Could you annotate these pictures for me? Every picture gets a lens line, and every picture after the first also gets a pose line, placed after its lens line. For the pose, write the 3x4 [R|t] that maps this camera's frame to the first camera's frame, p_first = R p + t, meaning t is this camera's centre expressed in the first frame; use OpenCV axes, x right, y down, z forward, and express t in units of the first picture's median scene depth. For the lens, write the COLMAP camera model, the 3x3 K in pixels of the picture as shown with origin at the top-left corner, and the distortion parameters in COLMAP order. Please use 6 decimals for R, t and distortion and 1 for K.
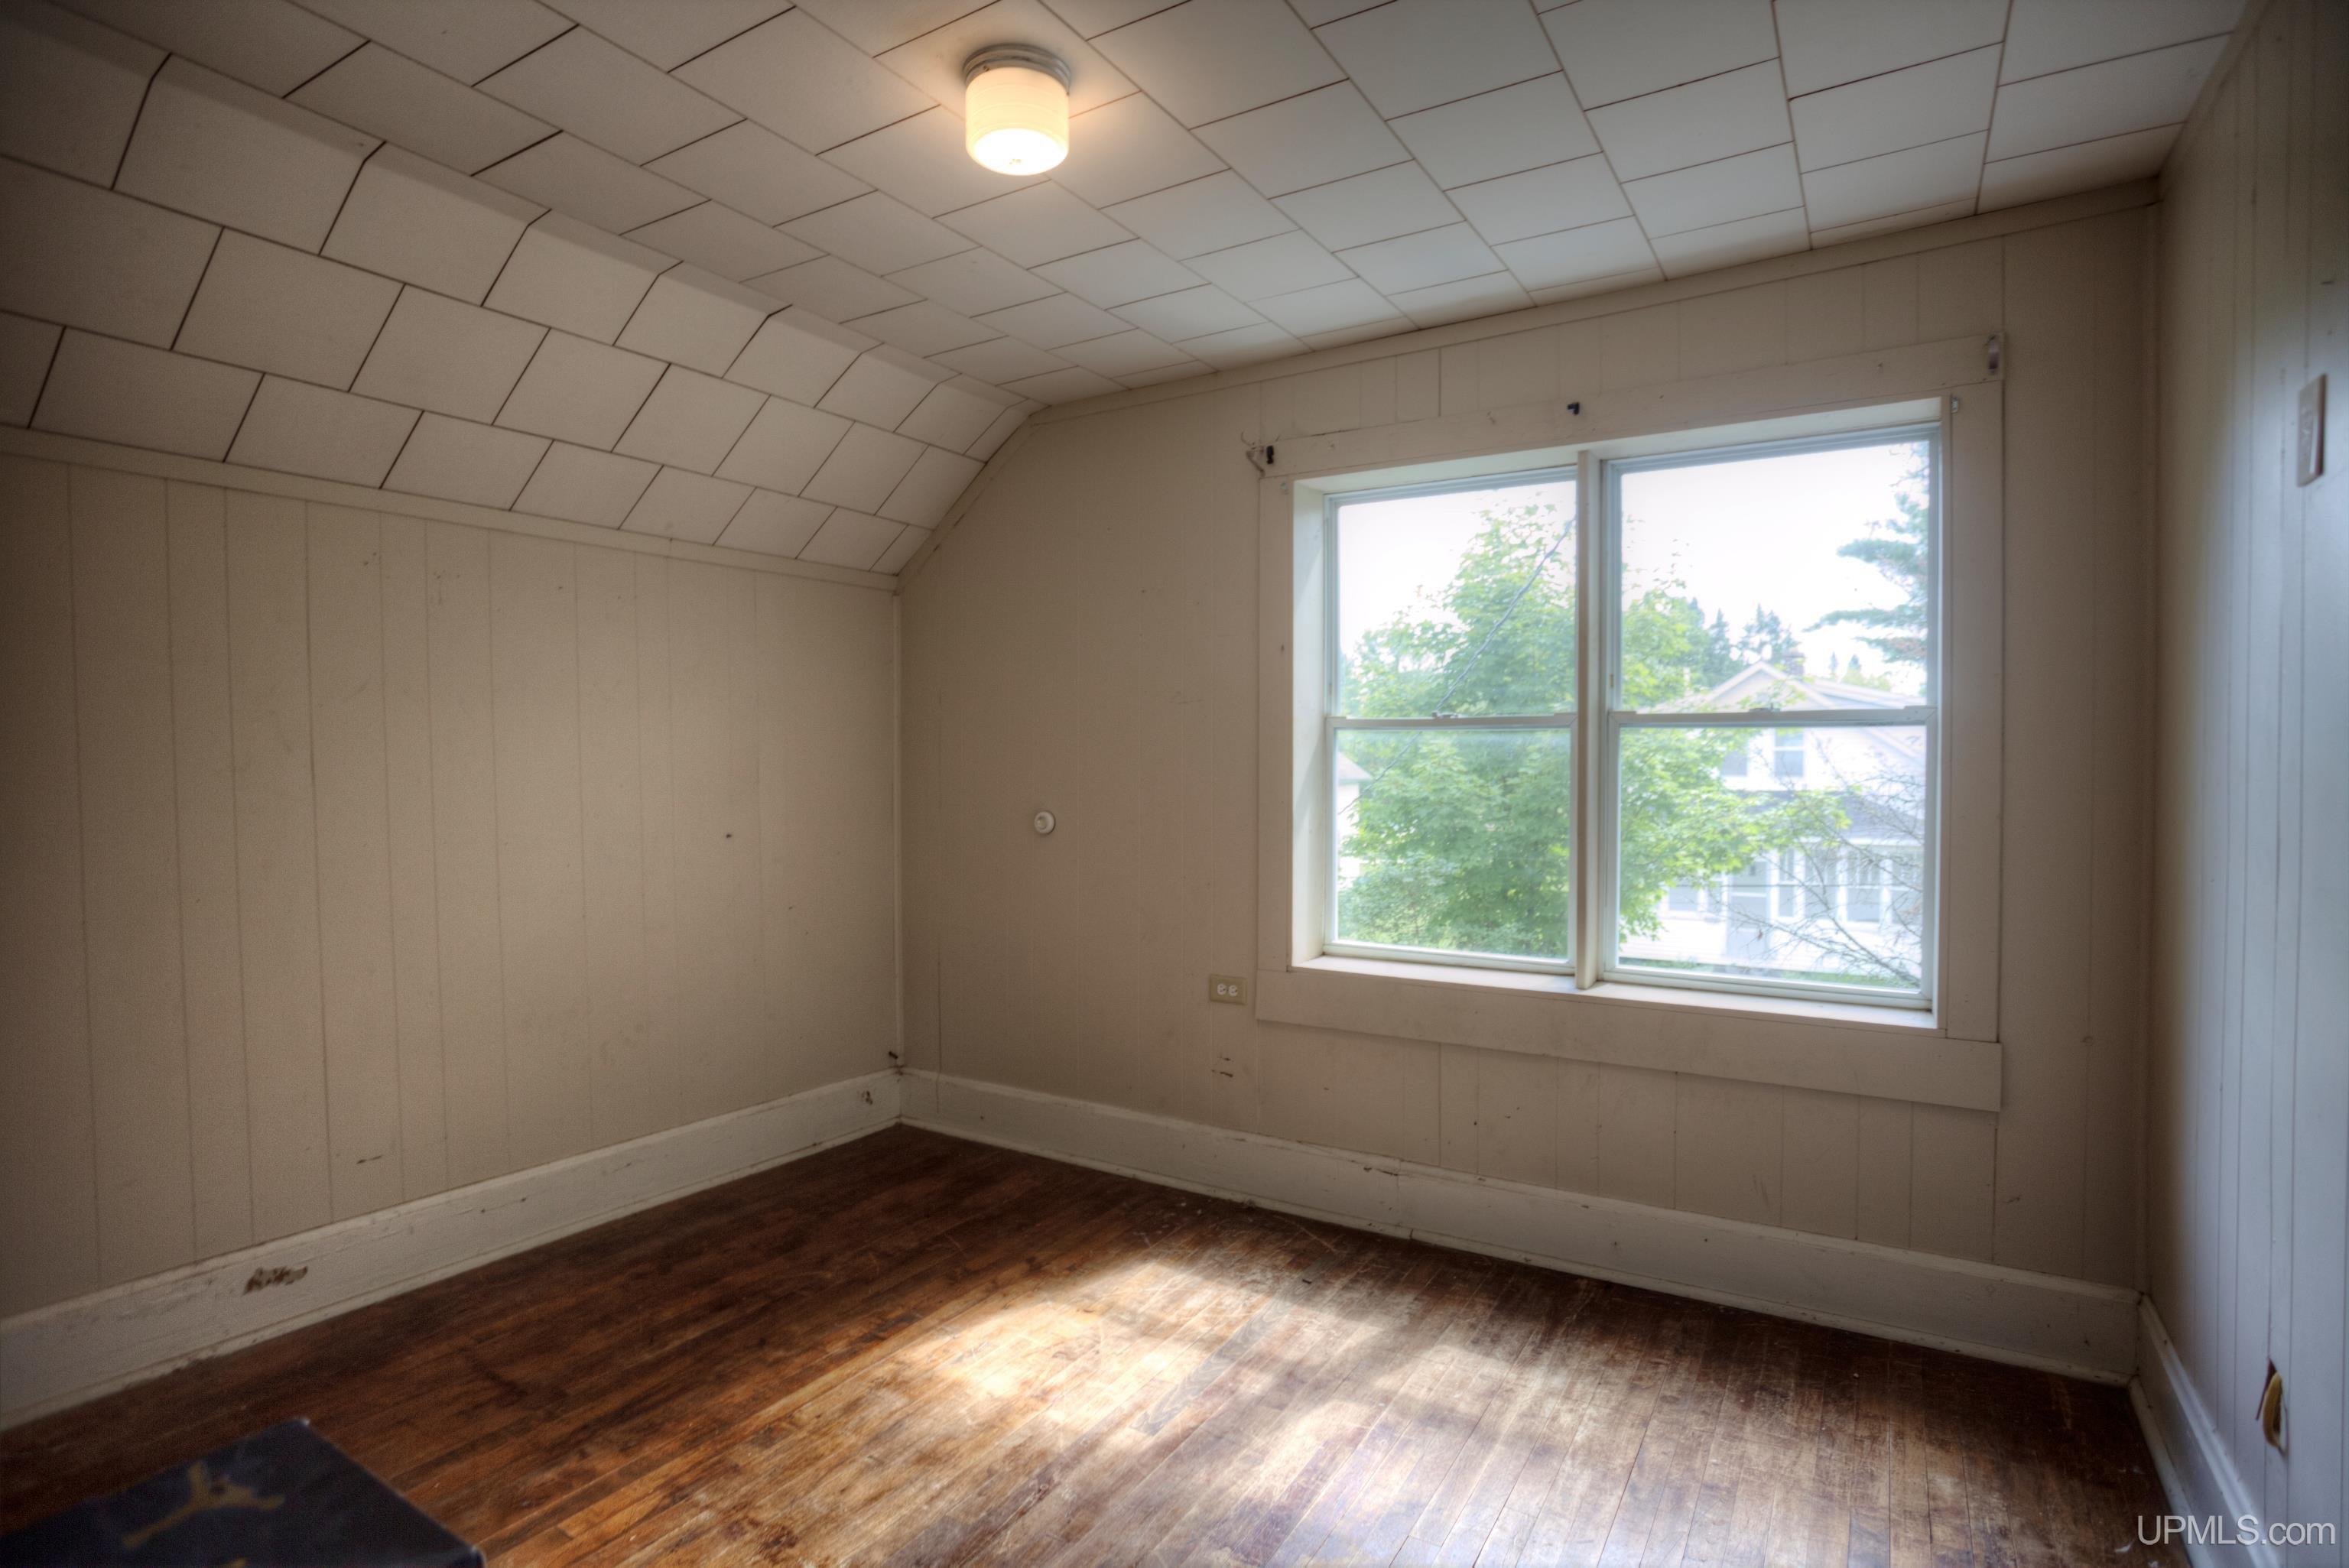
lens RADIAL K [[1177.5, 0, 1171.4], [0, 1177.5, 777.8], [0, 0, 1]] dist [-0.053652, 0.017543]
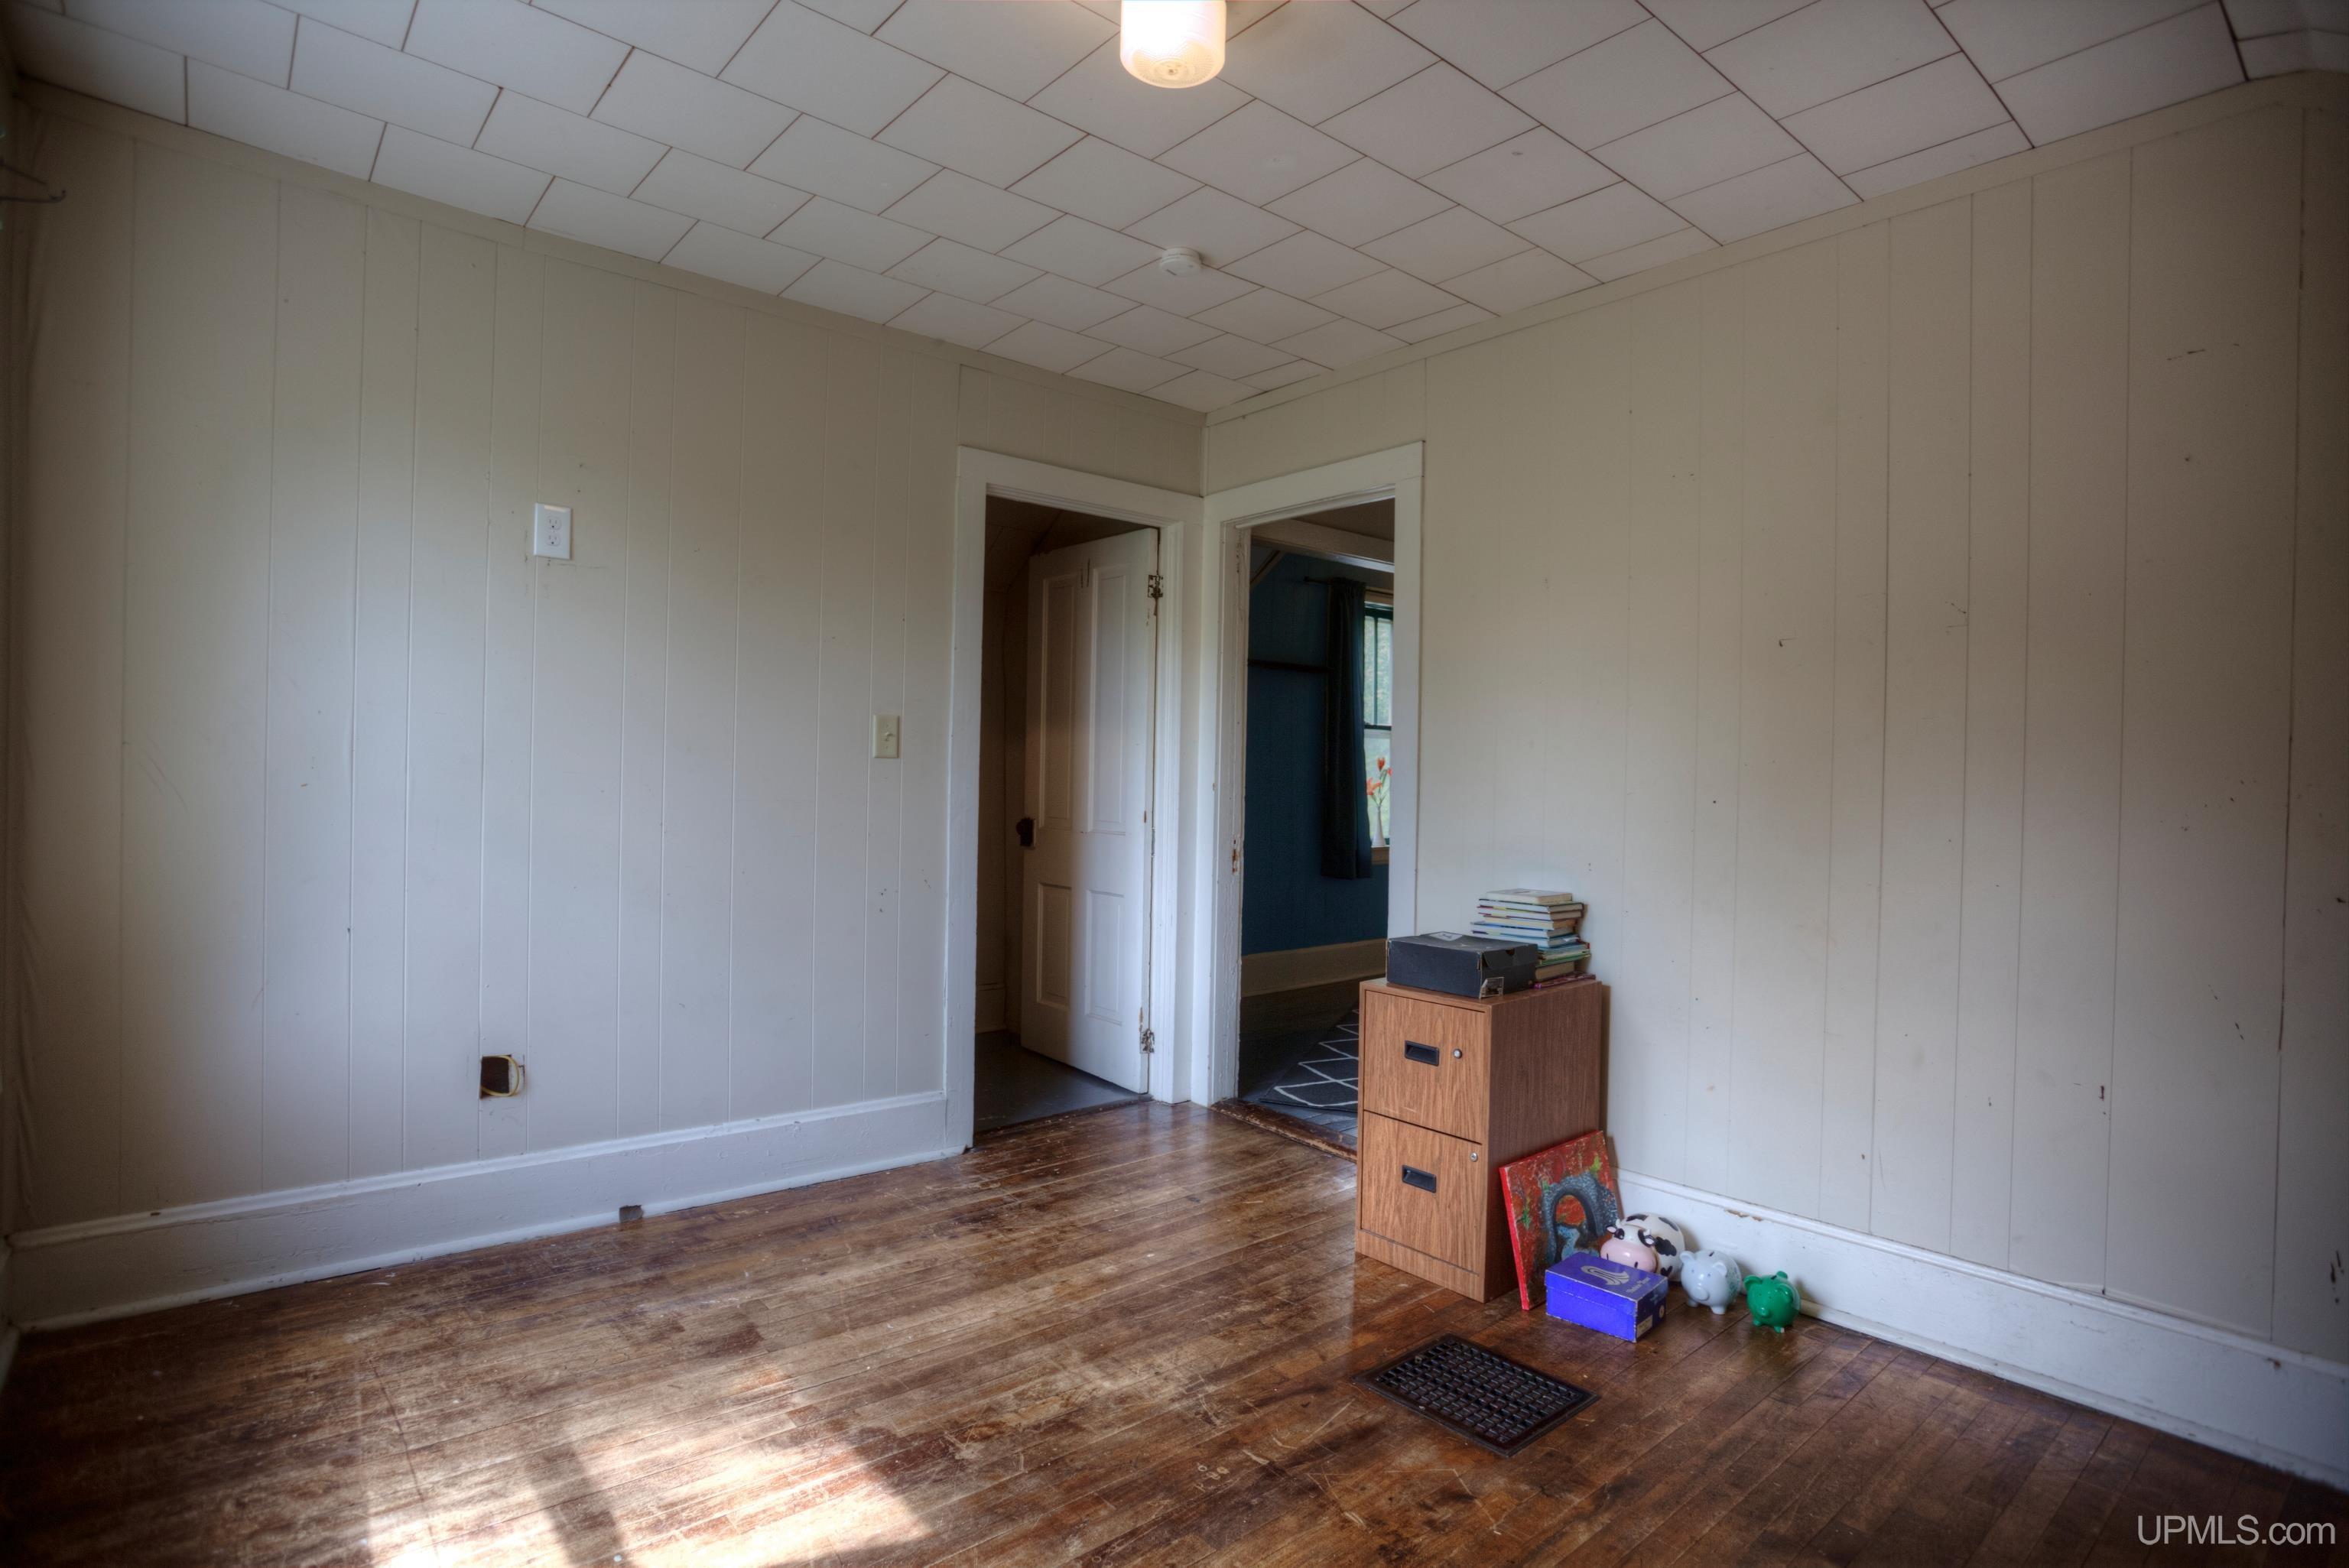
lens RADIAL K [[1177.5, 0, 1174.9], [0, 1177.5, 778.7], [0, 0, 1]] dist [-0.053652, 0.017543]
pose [[-0.950862, -0.021512, 0.308867, -0.400908], [-0.016793, 0.999698, 0.017928, 0.035774], [-0.309160, 0.011860, -0.950936, 1.735603]]
